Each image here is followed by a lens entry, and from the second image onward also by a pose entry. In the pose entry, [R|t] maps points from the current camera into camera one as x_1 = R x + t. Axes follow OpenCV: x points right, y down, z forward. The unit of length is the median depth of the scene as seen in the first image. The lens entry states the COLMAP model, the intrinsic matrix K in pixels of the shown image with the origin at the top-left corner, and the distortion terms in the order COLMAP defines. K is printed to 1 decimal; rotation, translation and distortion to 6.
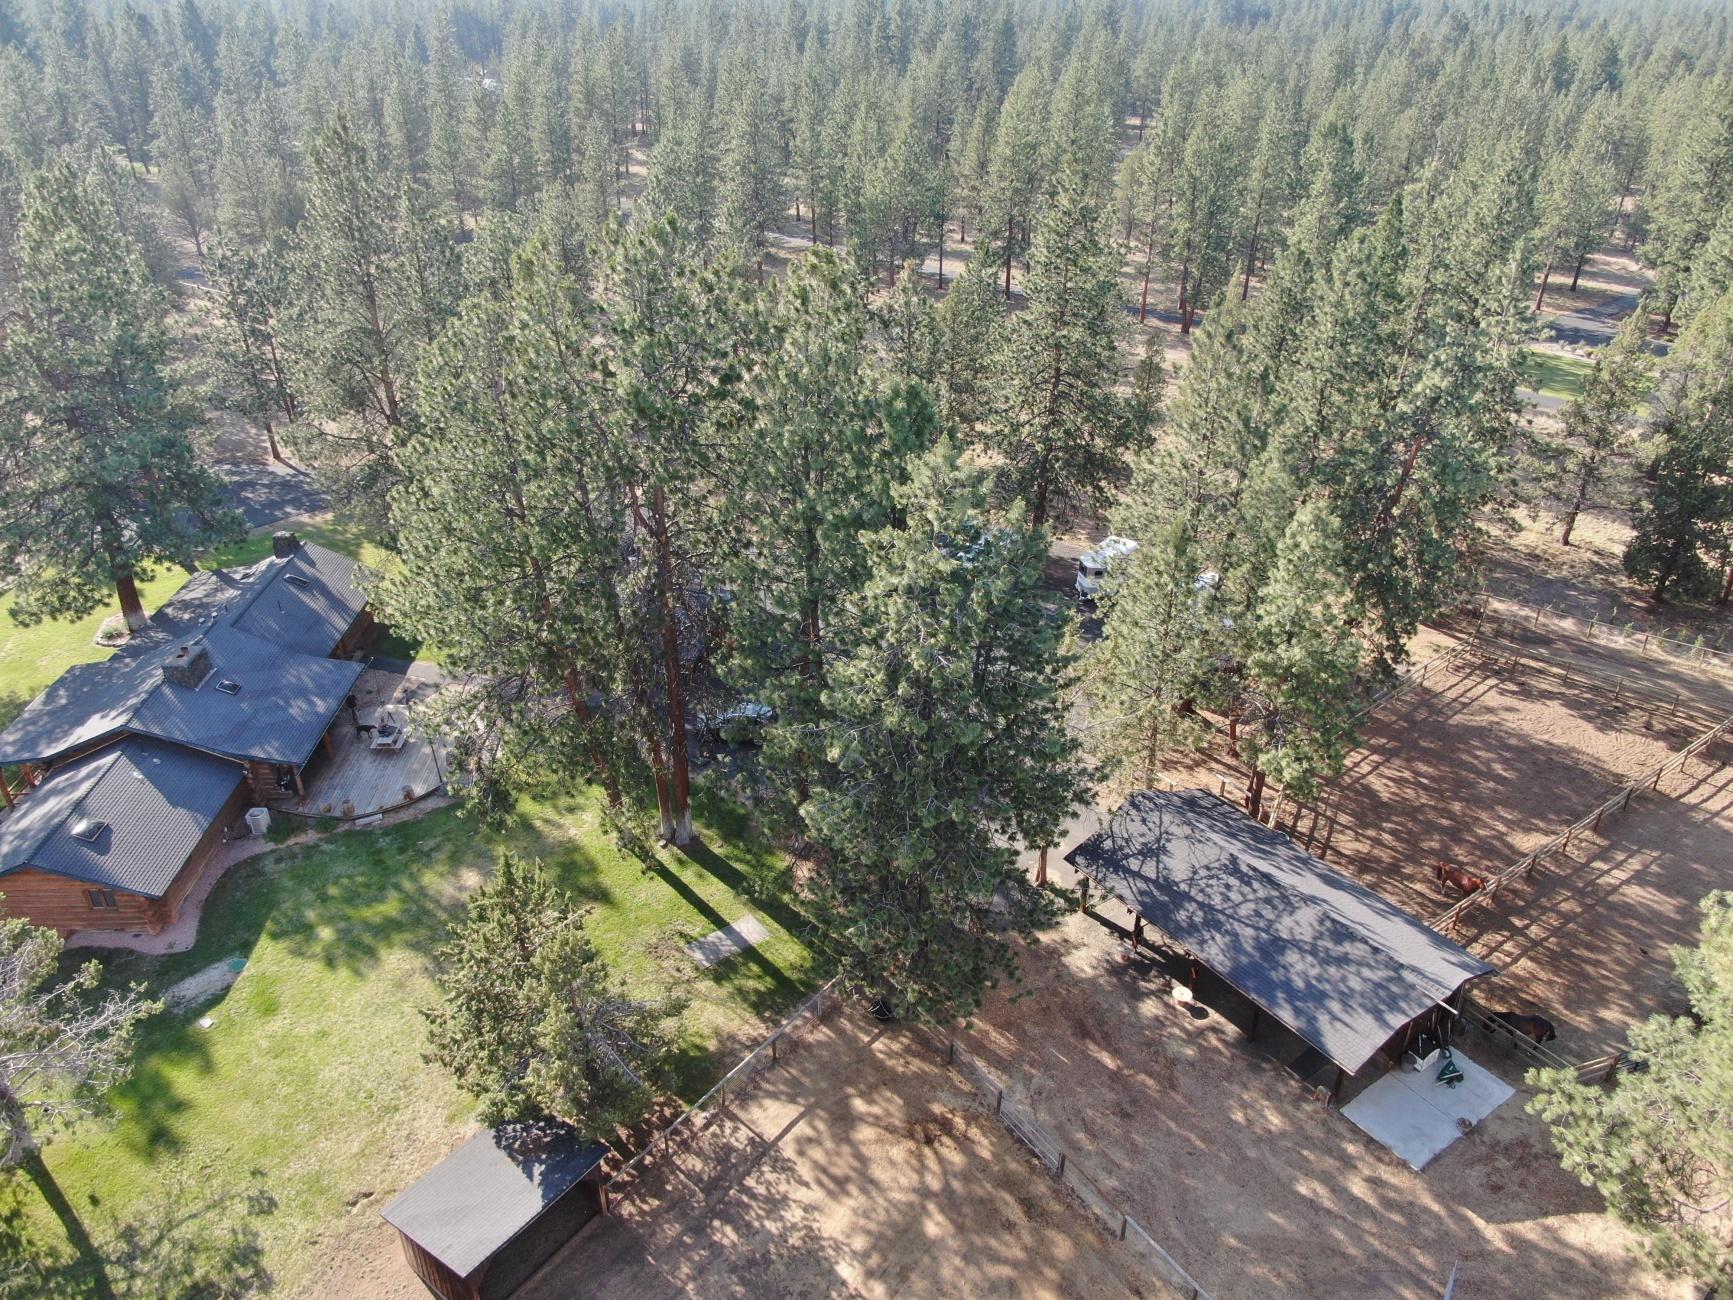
lens RADIAL K [[1250.0, 0, 865.9], [0, 1250.0, 650.0], [0, 0, 1]] dist [-0.009667, -0.001659]
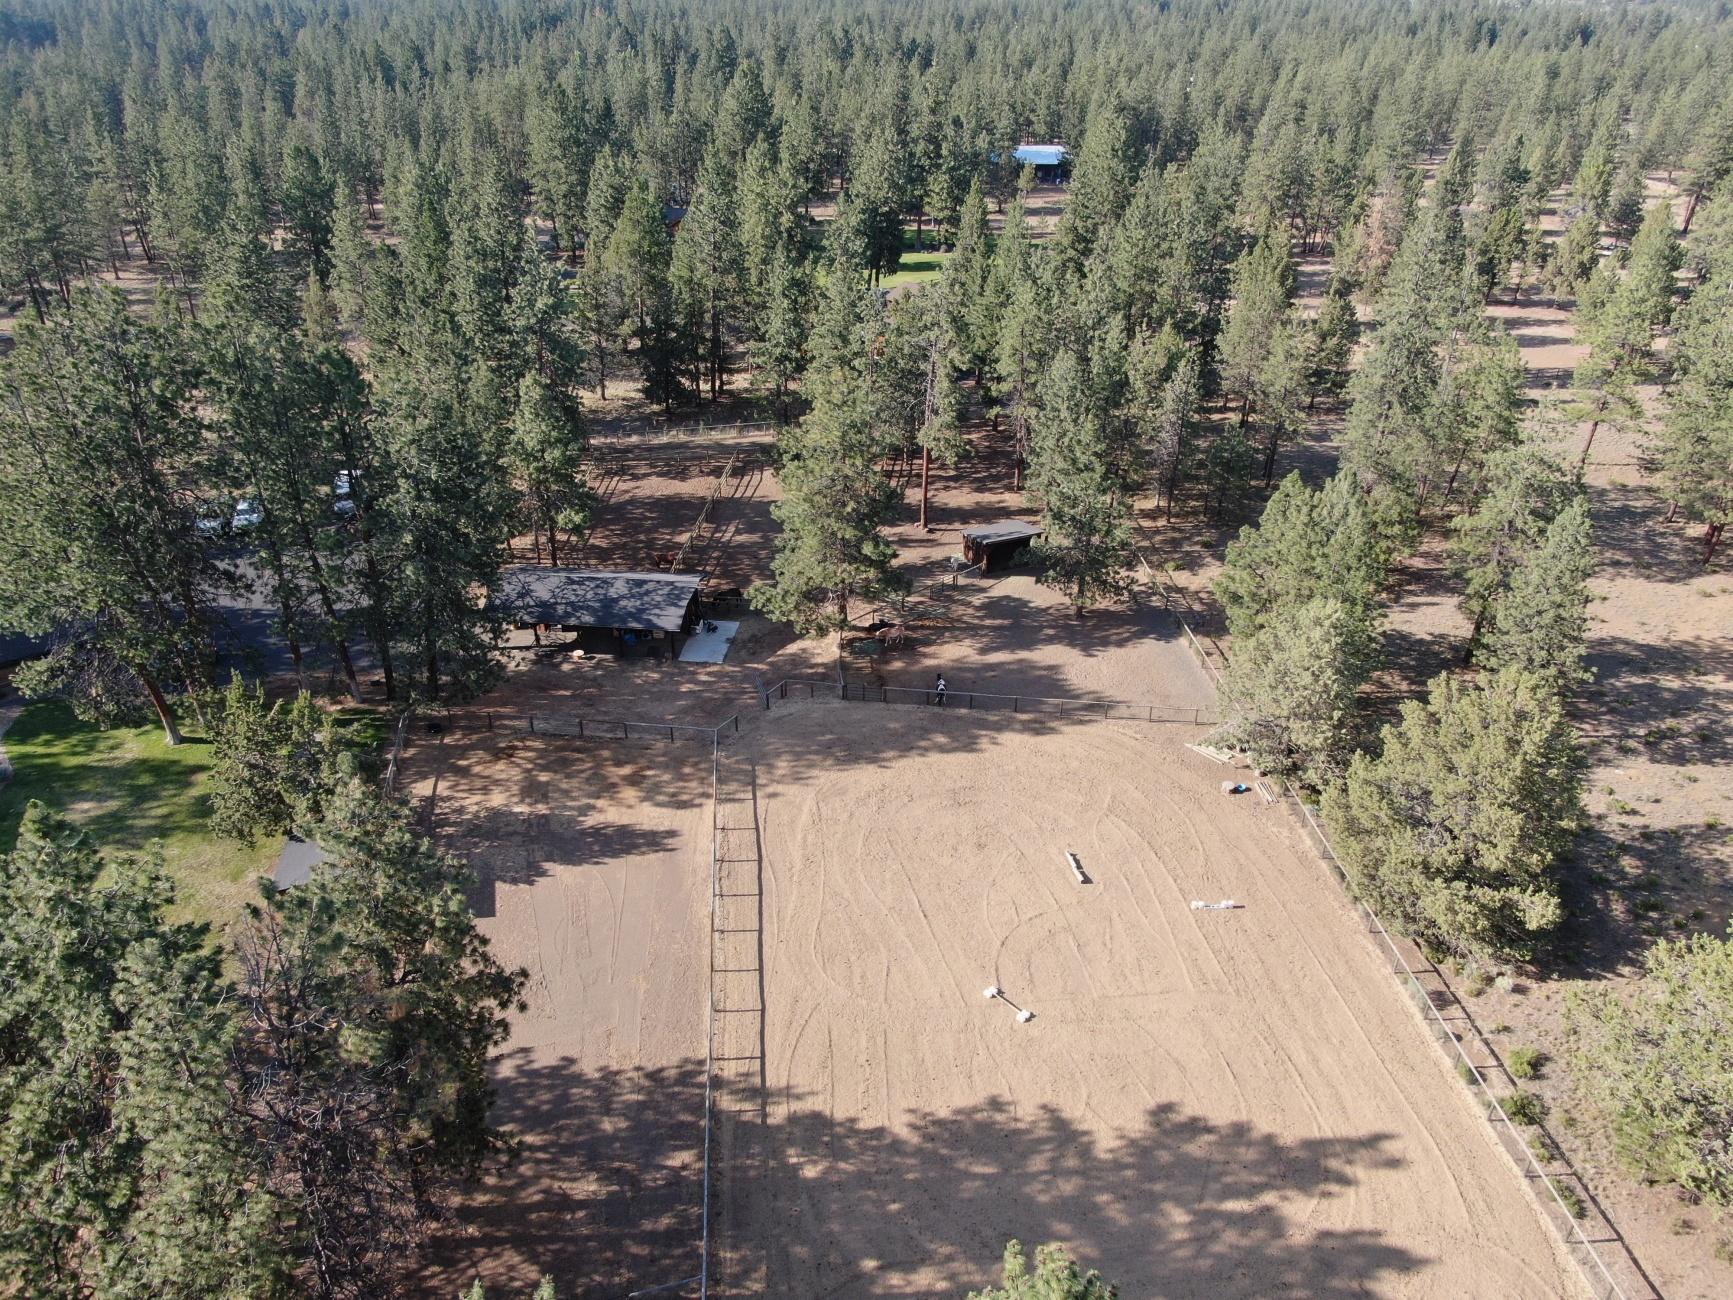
lens RADIAL K [[1250.0, 0, 868.1], [0, 1250.0, 649.9], [0, 0, 1]] dist [-0.009667, -0.001659]
pose [[0.658654, -0.367833, 0.656410, -0.549927], [0.366161, 0.918795, 0.147454, 0.138166], [-0.657344, 0.143230, 0.739854, -0.501991]]
